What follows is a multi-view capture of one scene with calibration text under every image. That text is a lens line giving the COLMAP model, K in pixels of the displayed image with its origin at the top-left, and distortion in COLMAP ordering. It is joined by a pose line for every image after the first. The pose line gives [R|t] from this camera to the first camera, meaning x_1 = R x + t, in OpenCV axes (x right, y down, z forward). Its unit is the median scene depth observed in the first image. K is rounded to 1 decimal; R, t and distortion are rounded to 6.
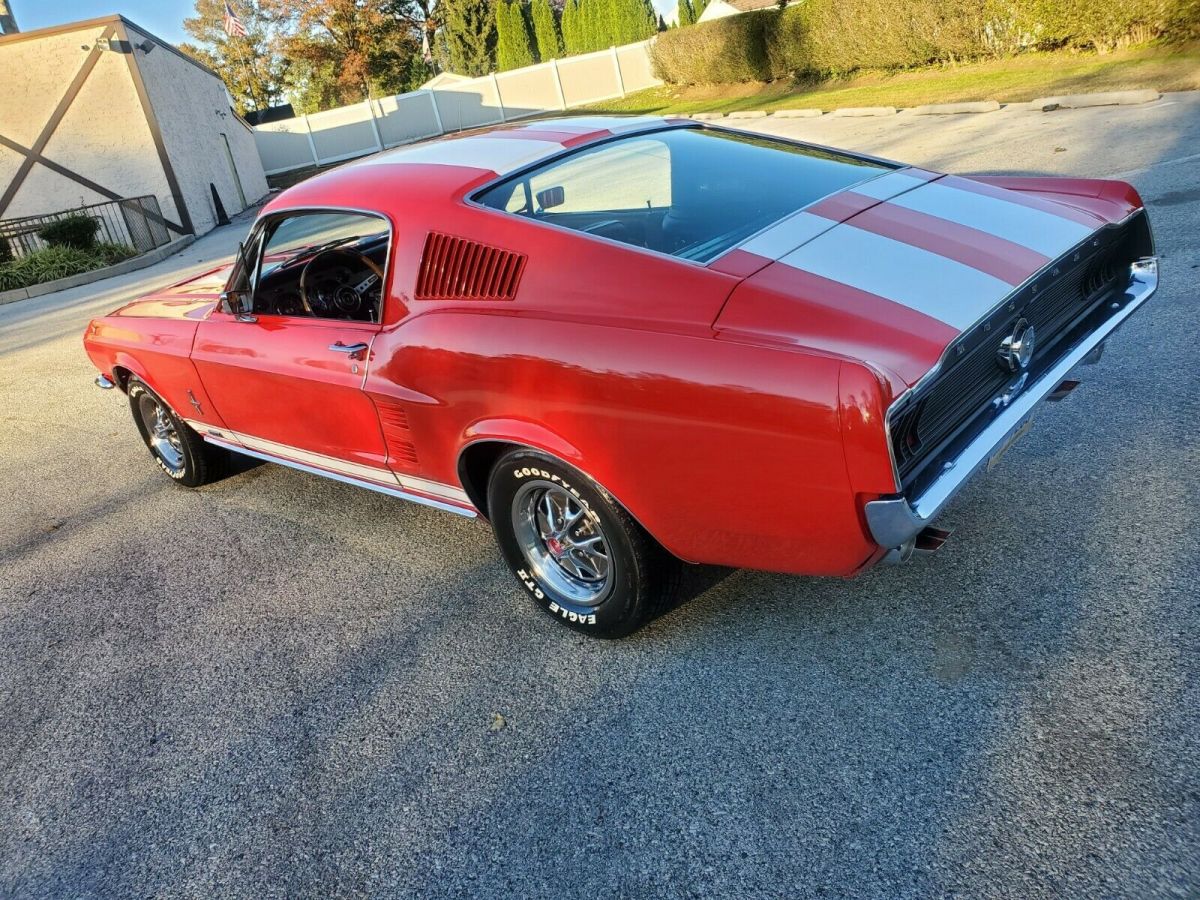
lens RADIAL K [[946.3, 0, 593.3], [0, 946.3, 456.7], [0, 0, 1]] dist [0.010700, 0.026012]
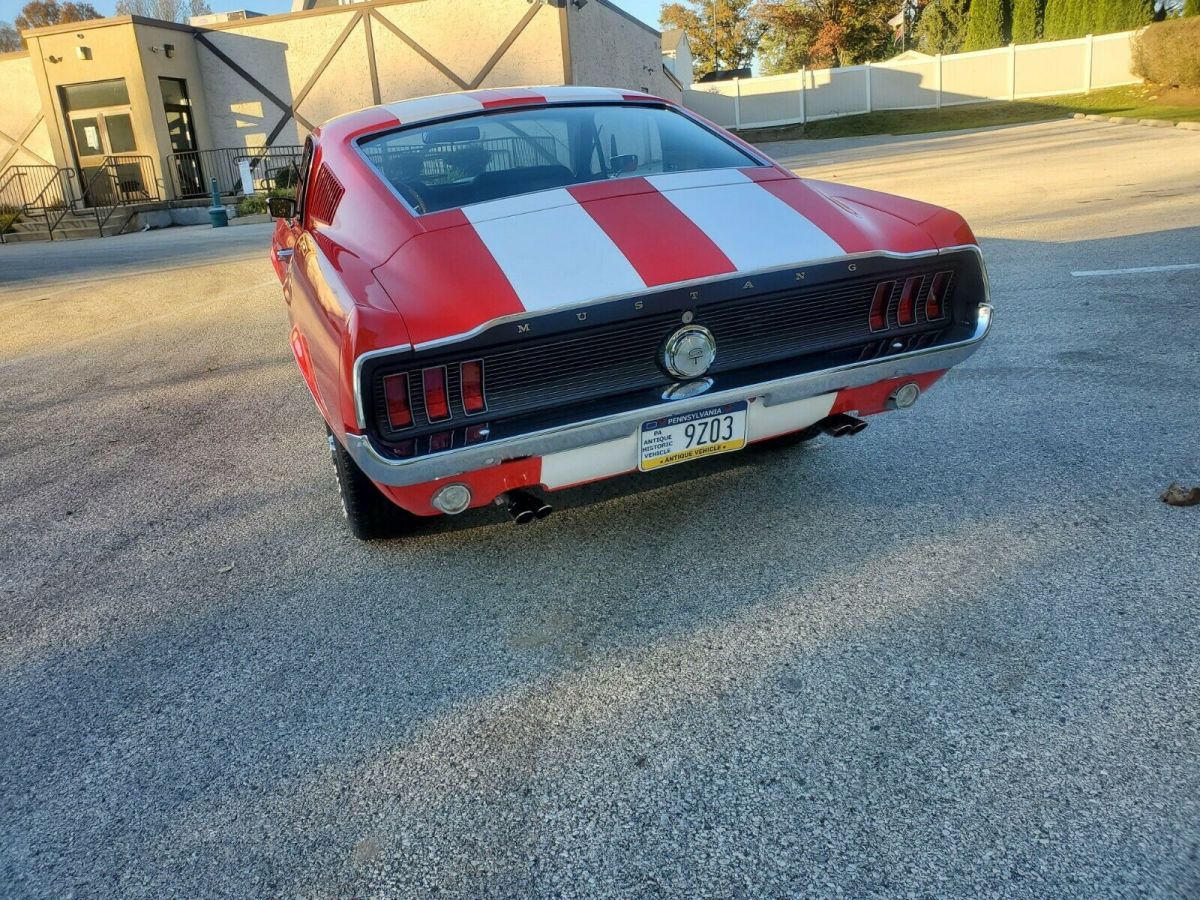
lens RADIAL K [[953.6, 0, 600.0], [0, 953.6, 450.0], [0, 0, 1]] dist [-0.008306, 0.059700]
pose [[0.888593, 0.251037, -0.383904, 0.058843], [-0.244024, 0.967399, 0.067764, -0.004881], [0.388399, 0.033467, 0.920883, 0.004835]]
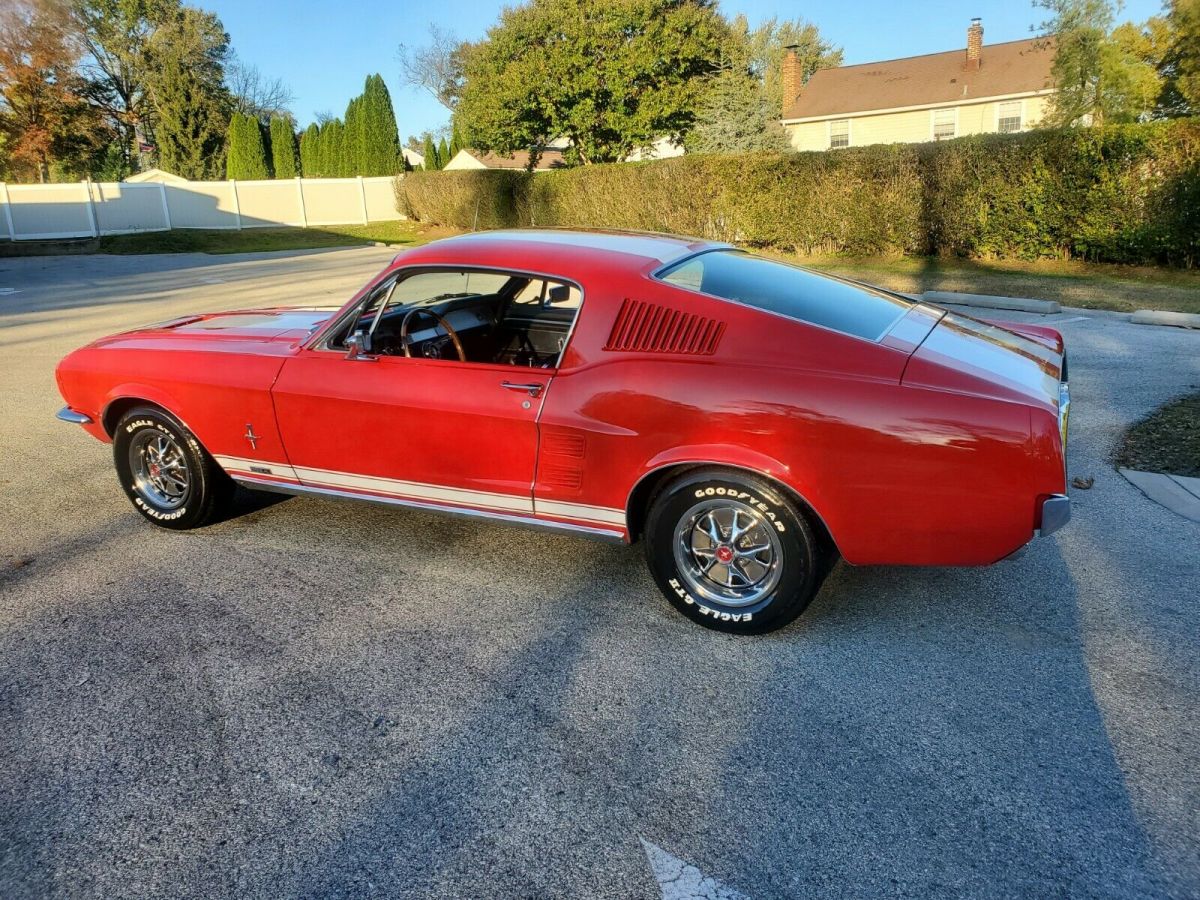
lens RADIAL K [[948.6, 0, 614.4], [0, 948.6, 463.2], [0, 0, 1]] dist [-0.008280, 0.058014]
pose [[0.936184, 0.077854, 0.342779, -0.051289], [-0.029830, 0.989242, -0.143215, 0.013332], [-0.350241, 0.123850, 0.928435, -0.009090]]
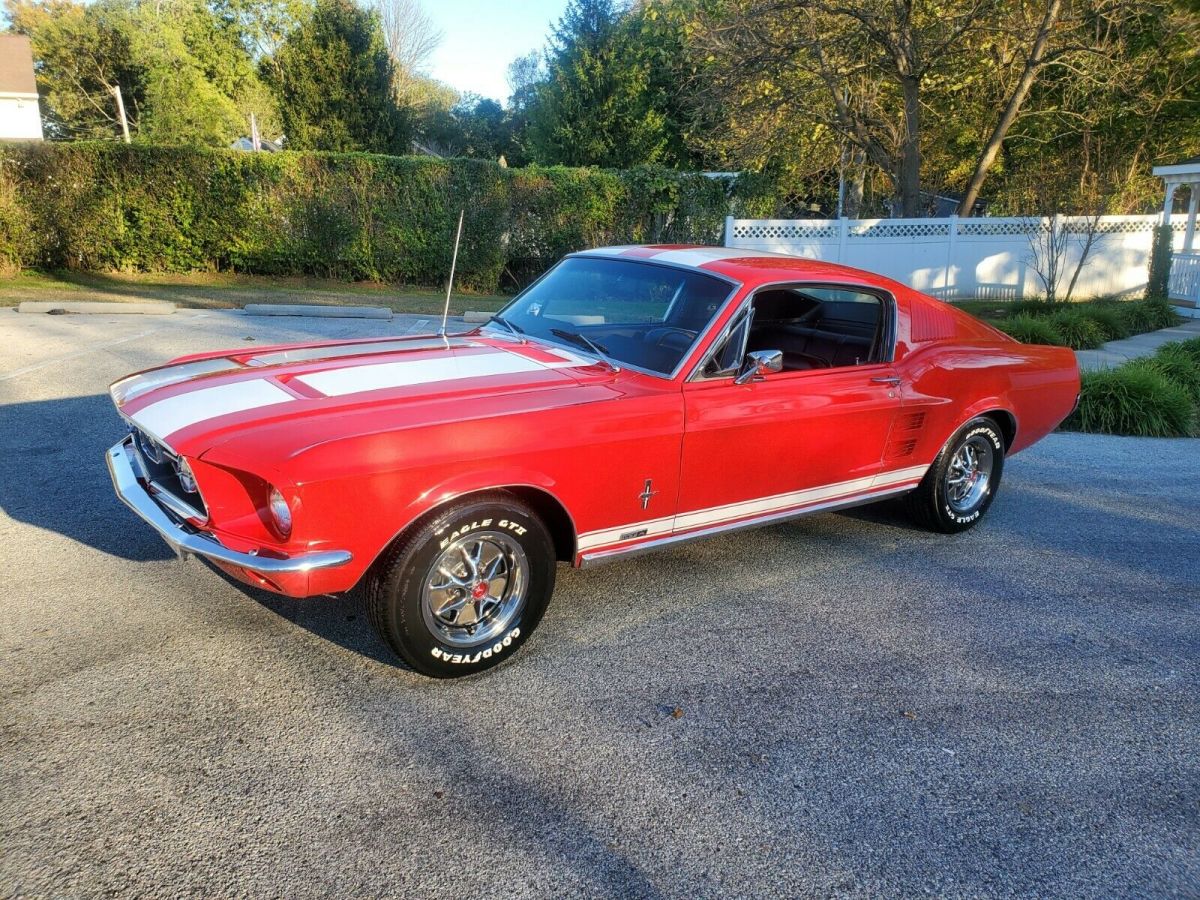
lens RADIAL K [[965.0, 0, 615.0], [0, 965.0, 432.3], [0, 0, 1]] dist [-0.015016, 0.050841]
pose [[0.147330, -0.026820, 0.988724, -0.171398], [0.310515, 0.950348, -0.020491, -0.015215], [-0.939082, 0.310032, 0.148343, 0.124809]]
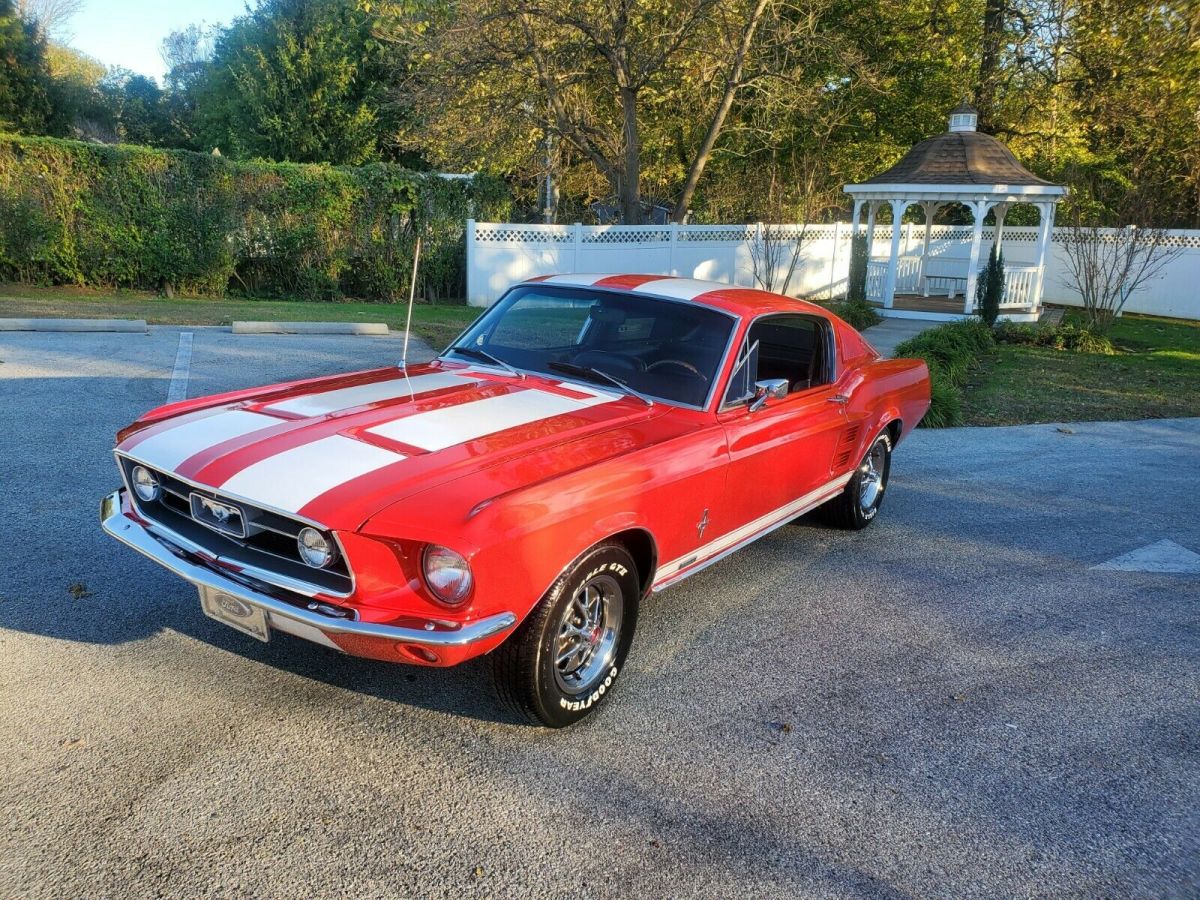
lens RADIAL K [[958.5, 0, 612.7], [0, 958.5, 437.4], [0, 0, 1]] dist [-0.009001, 0.040911]
pose [[-0.177184, -0.037827, 0.983450, -0.172986], [0.347633, 0.932443, 0.098496, -0.035857], [-0.920737, 0.359331, -0.152065, 0.166716]]
